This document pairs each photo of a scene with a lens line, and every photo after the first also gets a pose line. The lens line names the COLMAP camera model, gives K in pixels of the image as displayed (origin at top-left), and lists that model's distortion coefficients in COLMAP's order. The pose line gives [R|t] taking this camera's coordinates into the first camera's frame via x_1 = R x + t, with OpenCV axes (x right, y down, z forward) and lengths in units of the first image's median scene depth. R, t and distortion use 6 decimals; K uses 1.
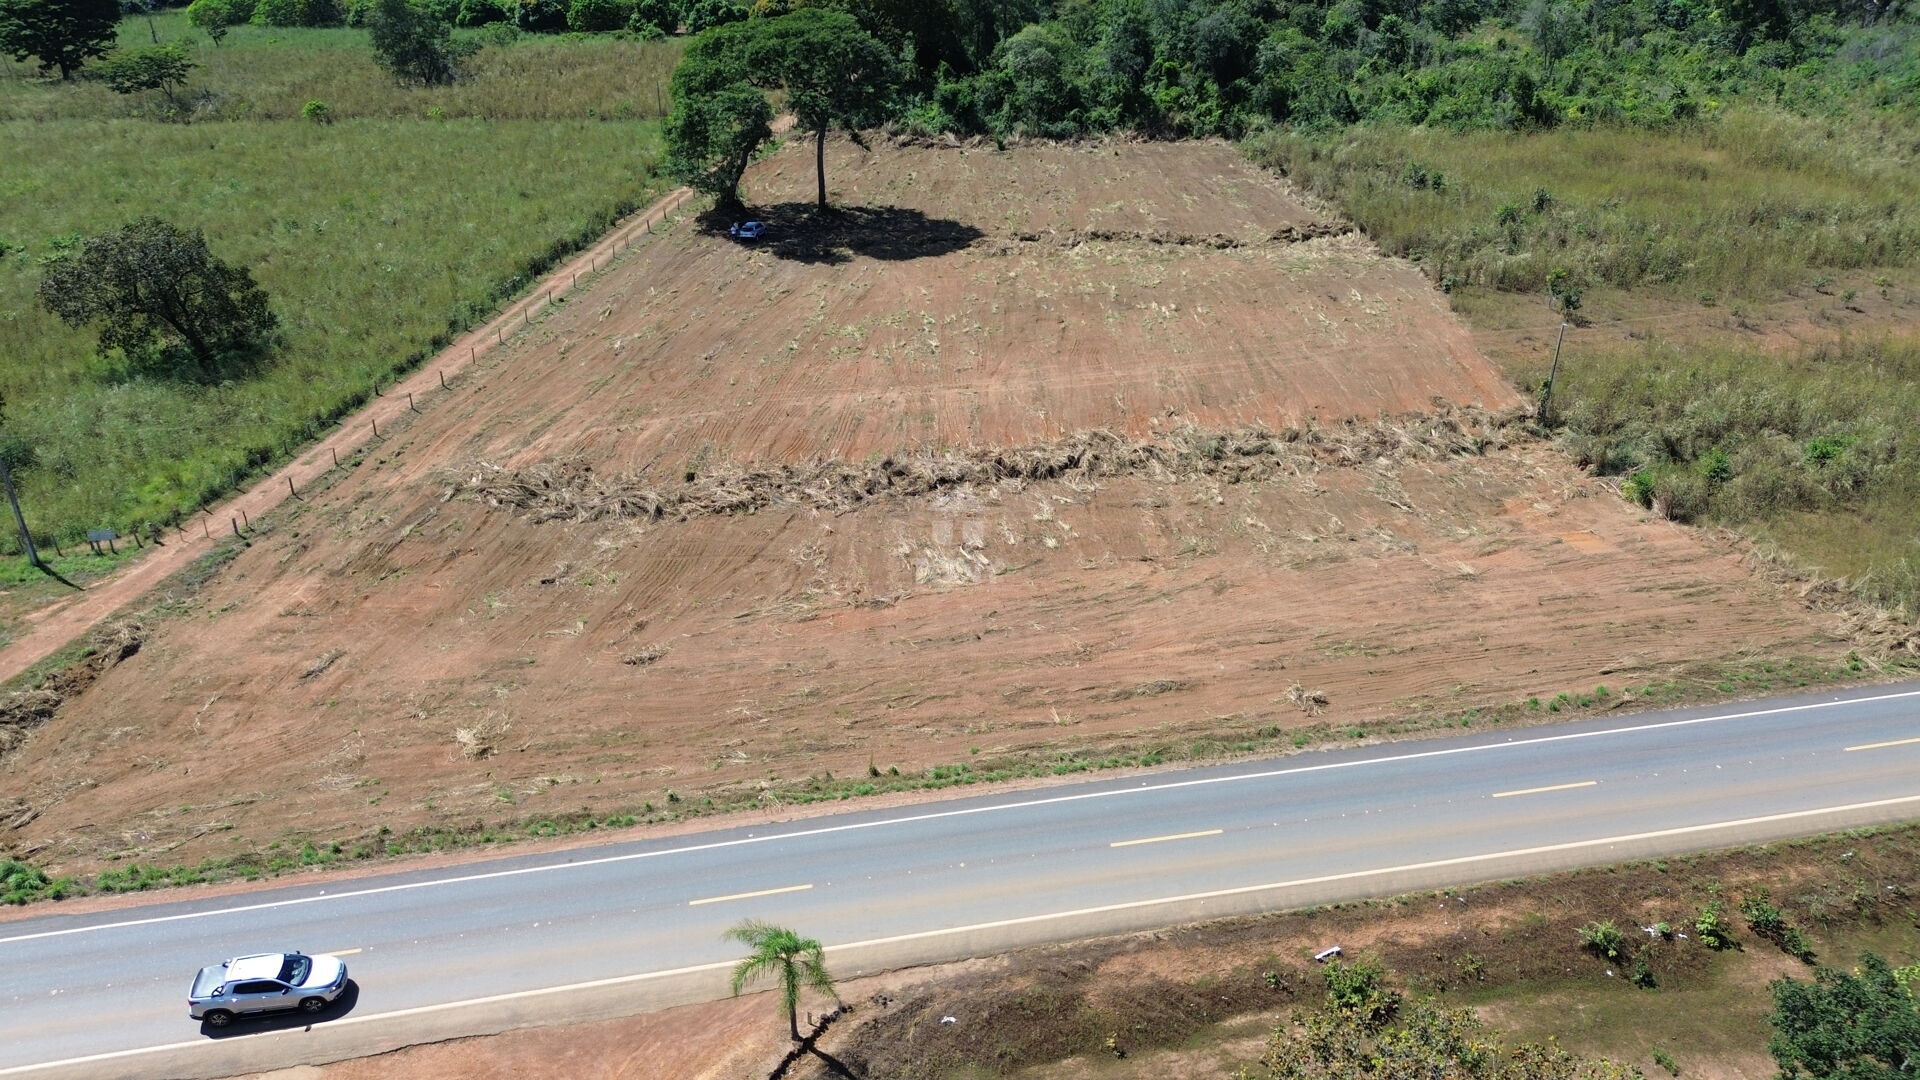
lens RADIAL K [[1362.3, 0, 955.0], [0, 1362.3, 551.3], [0, 0, 1]] dist [0.038807, -0.036495]
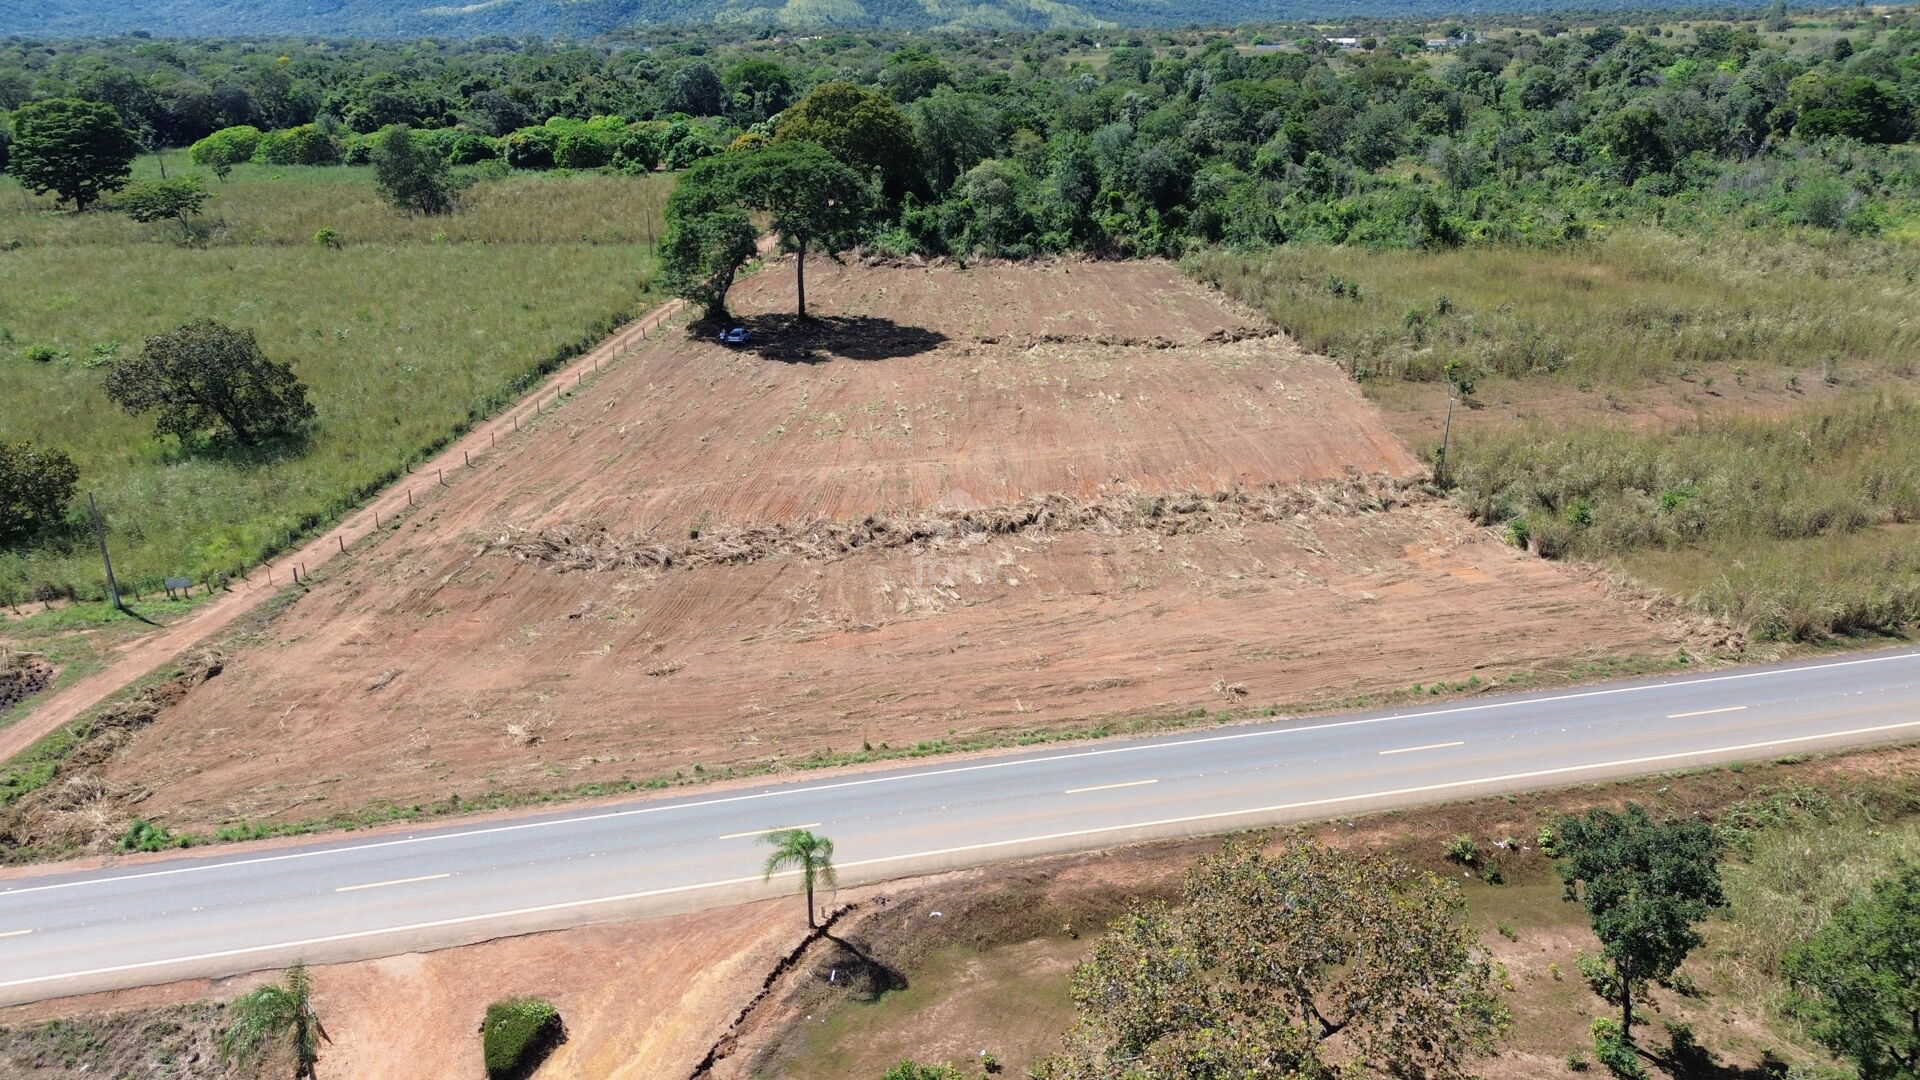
lens RADIAL K [[1362.3, 0, 955.0], [0, 1362.3, 551.3], [0, 0, 1]] dist [0.038807, -0.036495]
pose [[0.999570, -0.008976, 0.027906, -0.008376], [0.011564, 0.995502, -0.094037, 0.059716], [-0.026936, 0.094319, 0.995178, -0.115571]]
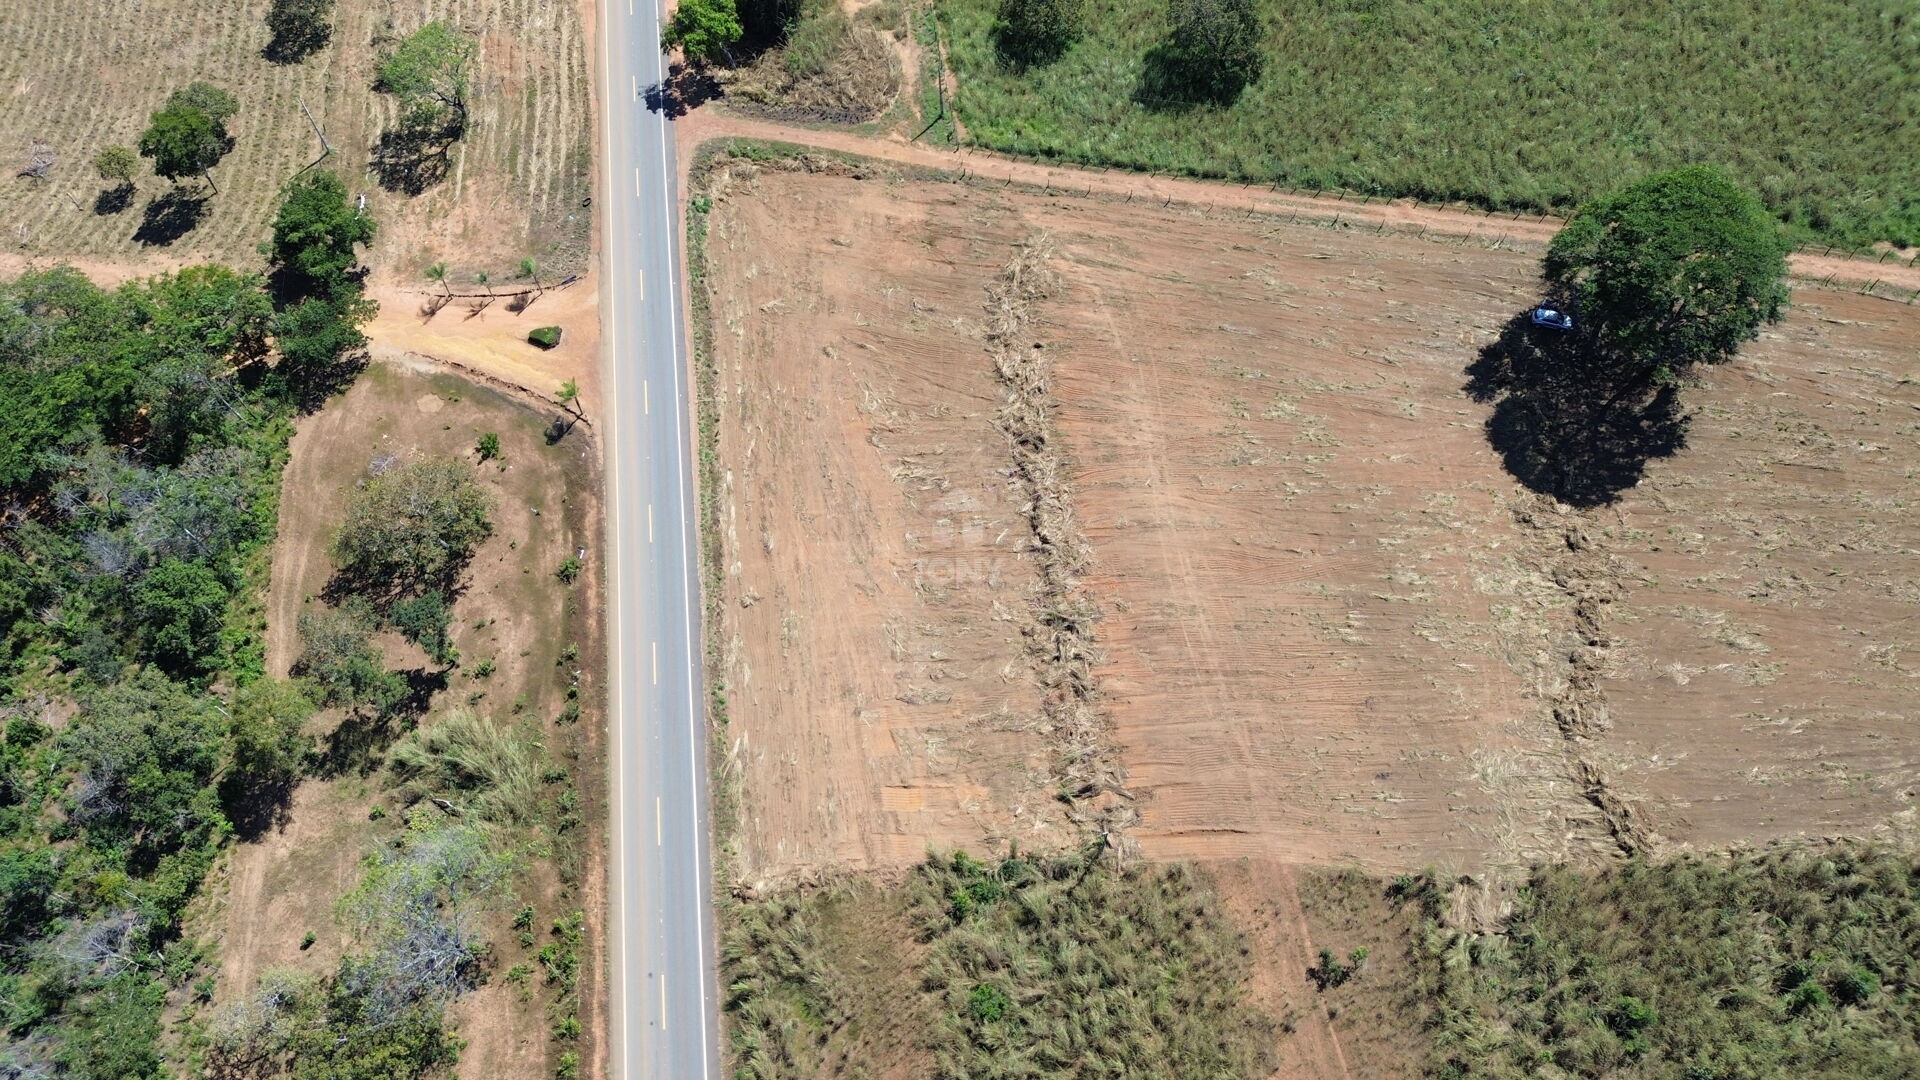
lens RADIAL K [[1357.2, 0, 953.0], [0, 1357.2, 534.3], [0, 0, 1]] dist [0.066798, -0.067030]
pose [[-0.050630, 0.876494, -0.478743, 0.738844], [-0.429672, 0.413610, 0.802688, -1.130410], [0.901564, 0.246343, 0.355664, 0.310501]]
